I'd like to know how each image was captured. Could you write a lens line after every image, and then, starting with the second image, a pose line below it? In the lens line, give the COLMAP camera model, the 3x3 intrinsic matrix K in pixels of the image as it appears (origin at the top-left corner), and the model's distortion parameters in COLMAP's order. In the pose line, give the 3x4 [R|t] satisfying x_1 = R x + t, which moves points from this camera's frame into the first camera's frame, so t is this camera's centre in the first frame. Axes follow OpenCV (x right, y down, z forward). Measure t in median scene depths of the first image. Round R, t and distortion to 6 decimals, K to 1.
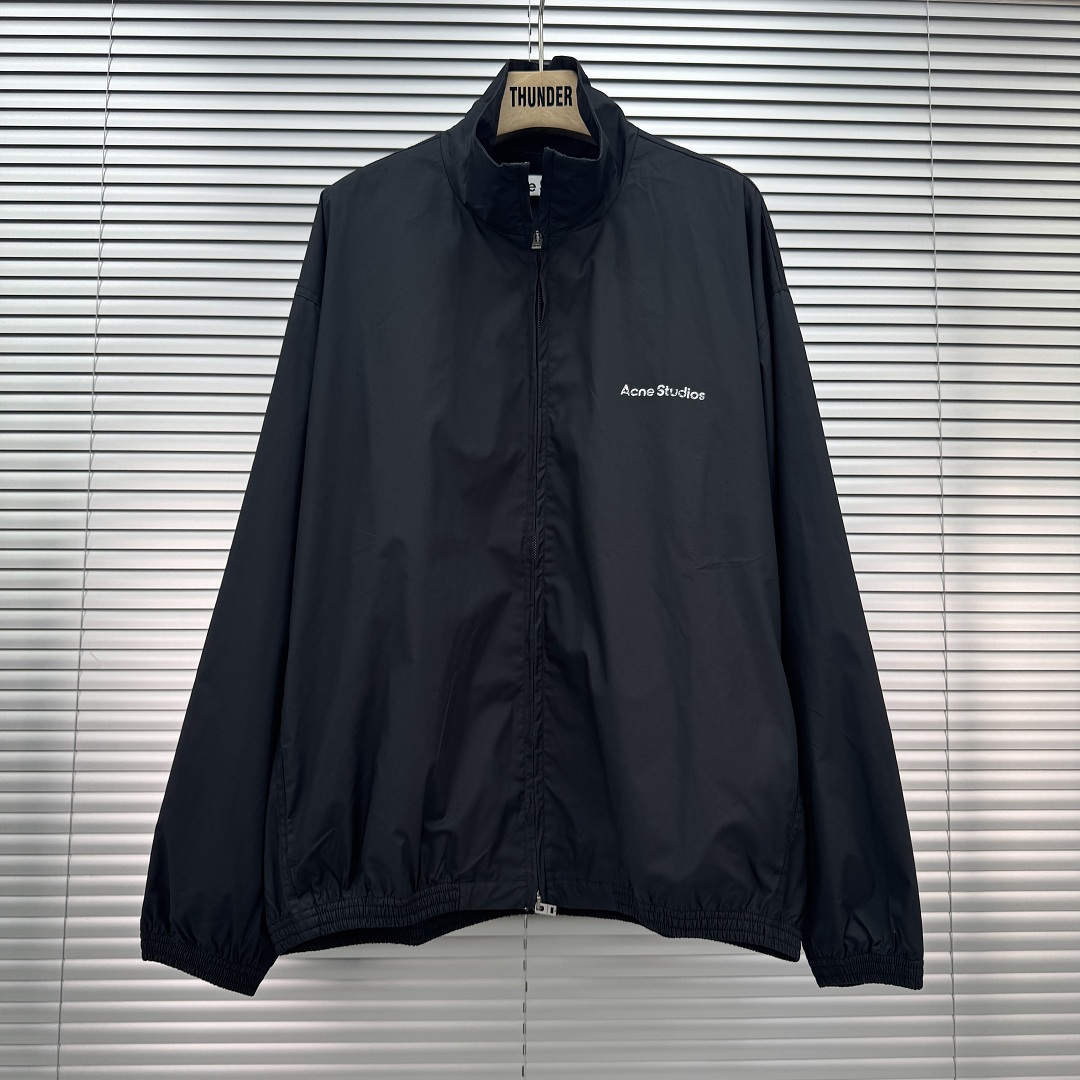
lens RADIAL K [[981.1, 0, 540.0], [0, 981.1, 540.0], [0, 0, 1]] dist [0.129828, -0.222633]
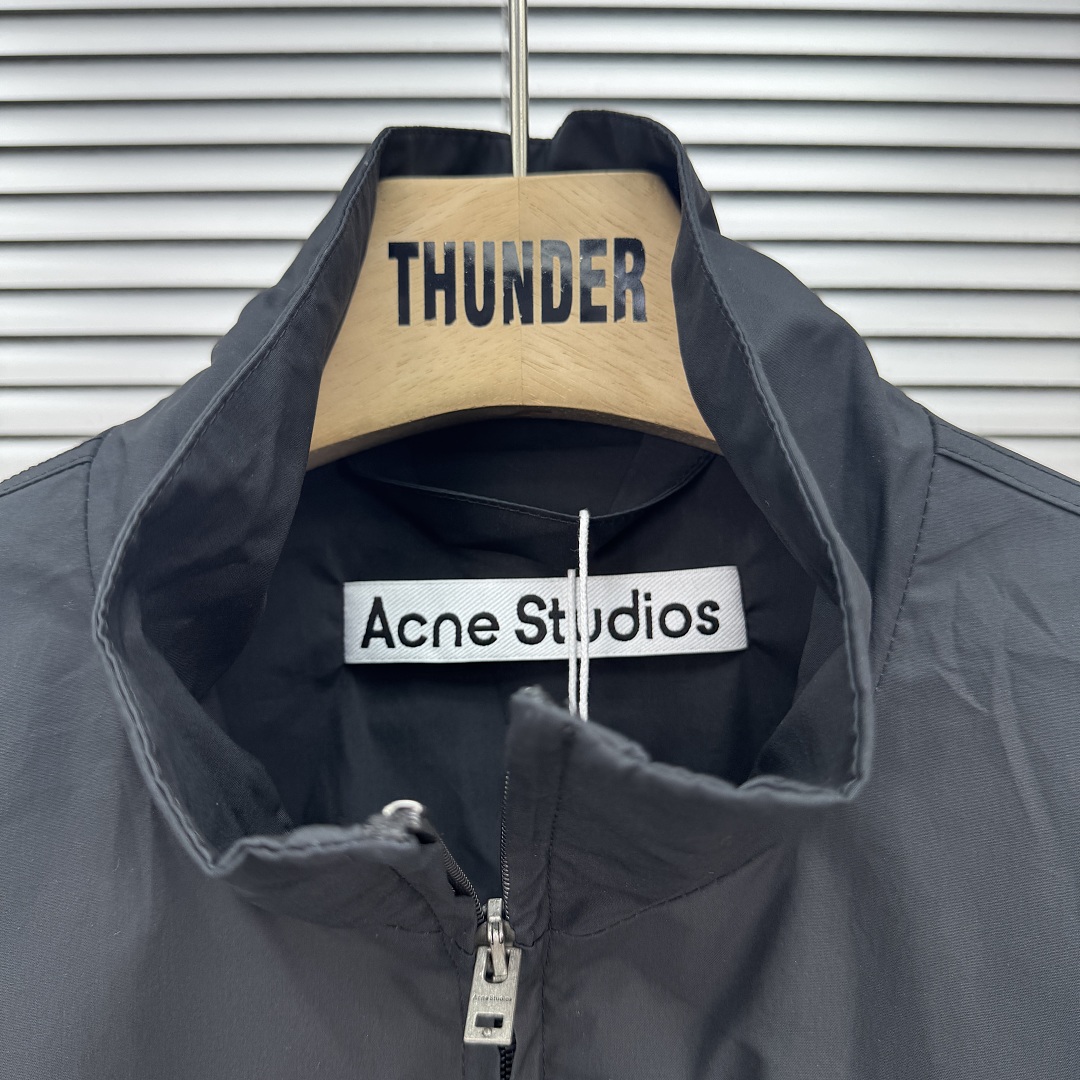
lens RADIAL K [[991.3, 0, 540.0], [0, 991.3, 540.0], [0, 0, 1]] dist [0.144437, -0.355060]
pose [[0.999891, -0.000912, -0.014752, 0.010127], [0.000860, 0.999993, -0.003510, -0.387647], [0.014755, 0.003497, 0.999885, 0.770730]]
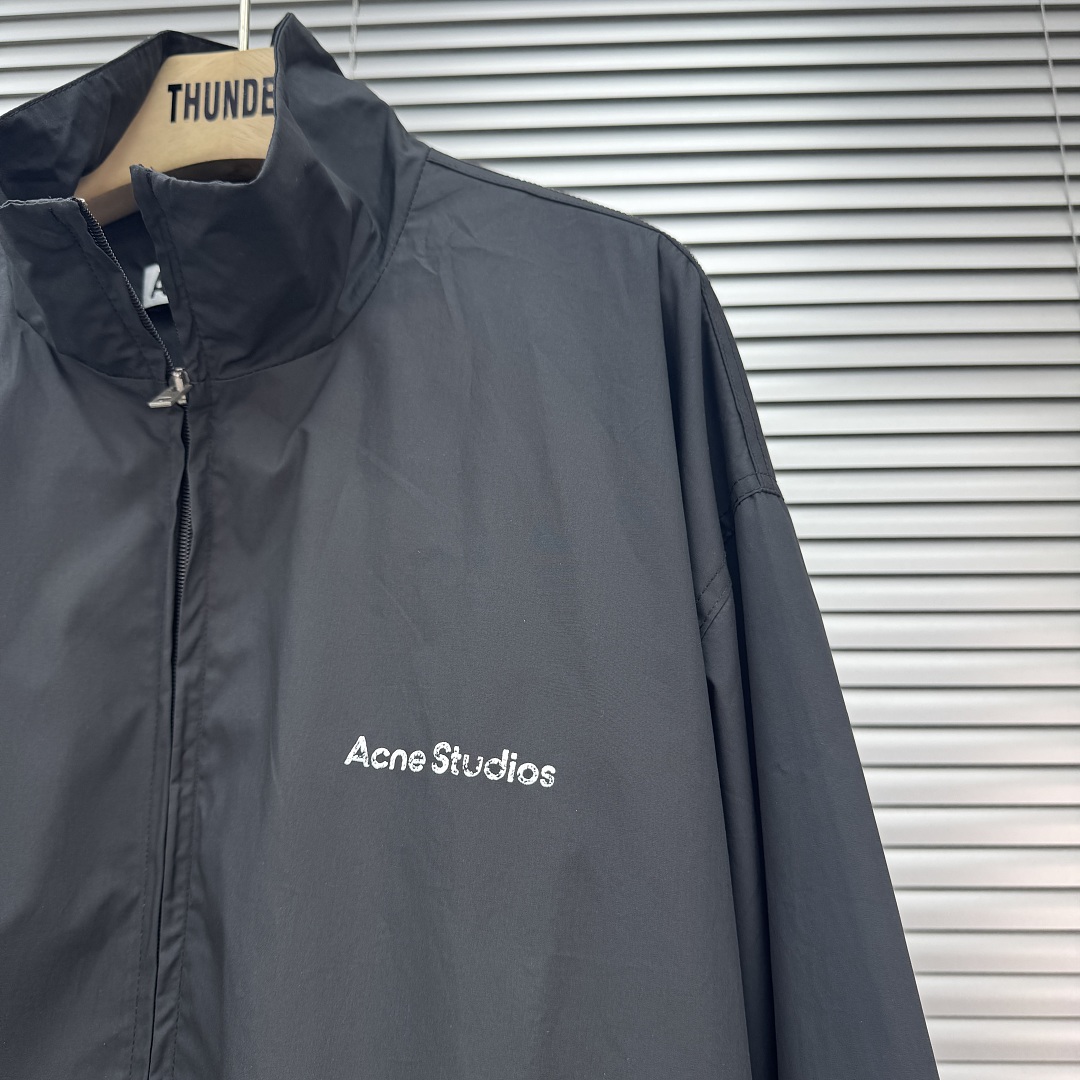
lens RADIAL K [[981.1, 0, 540.0], [0, 981.1, 540.0], [0, 0, 1]] dist [0.129828, -0.222633]
pose [[0.995631, -0.018927, -0.091435, 0.188180], [0.003728, 0.986518, -0.163613, -0.165071], [0.093299, 0.162557, 0.982278, 0.595412]]
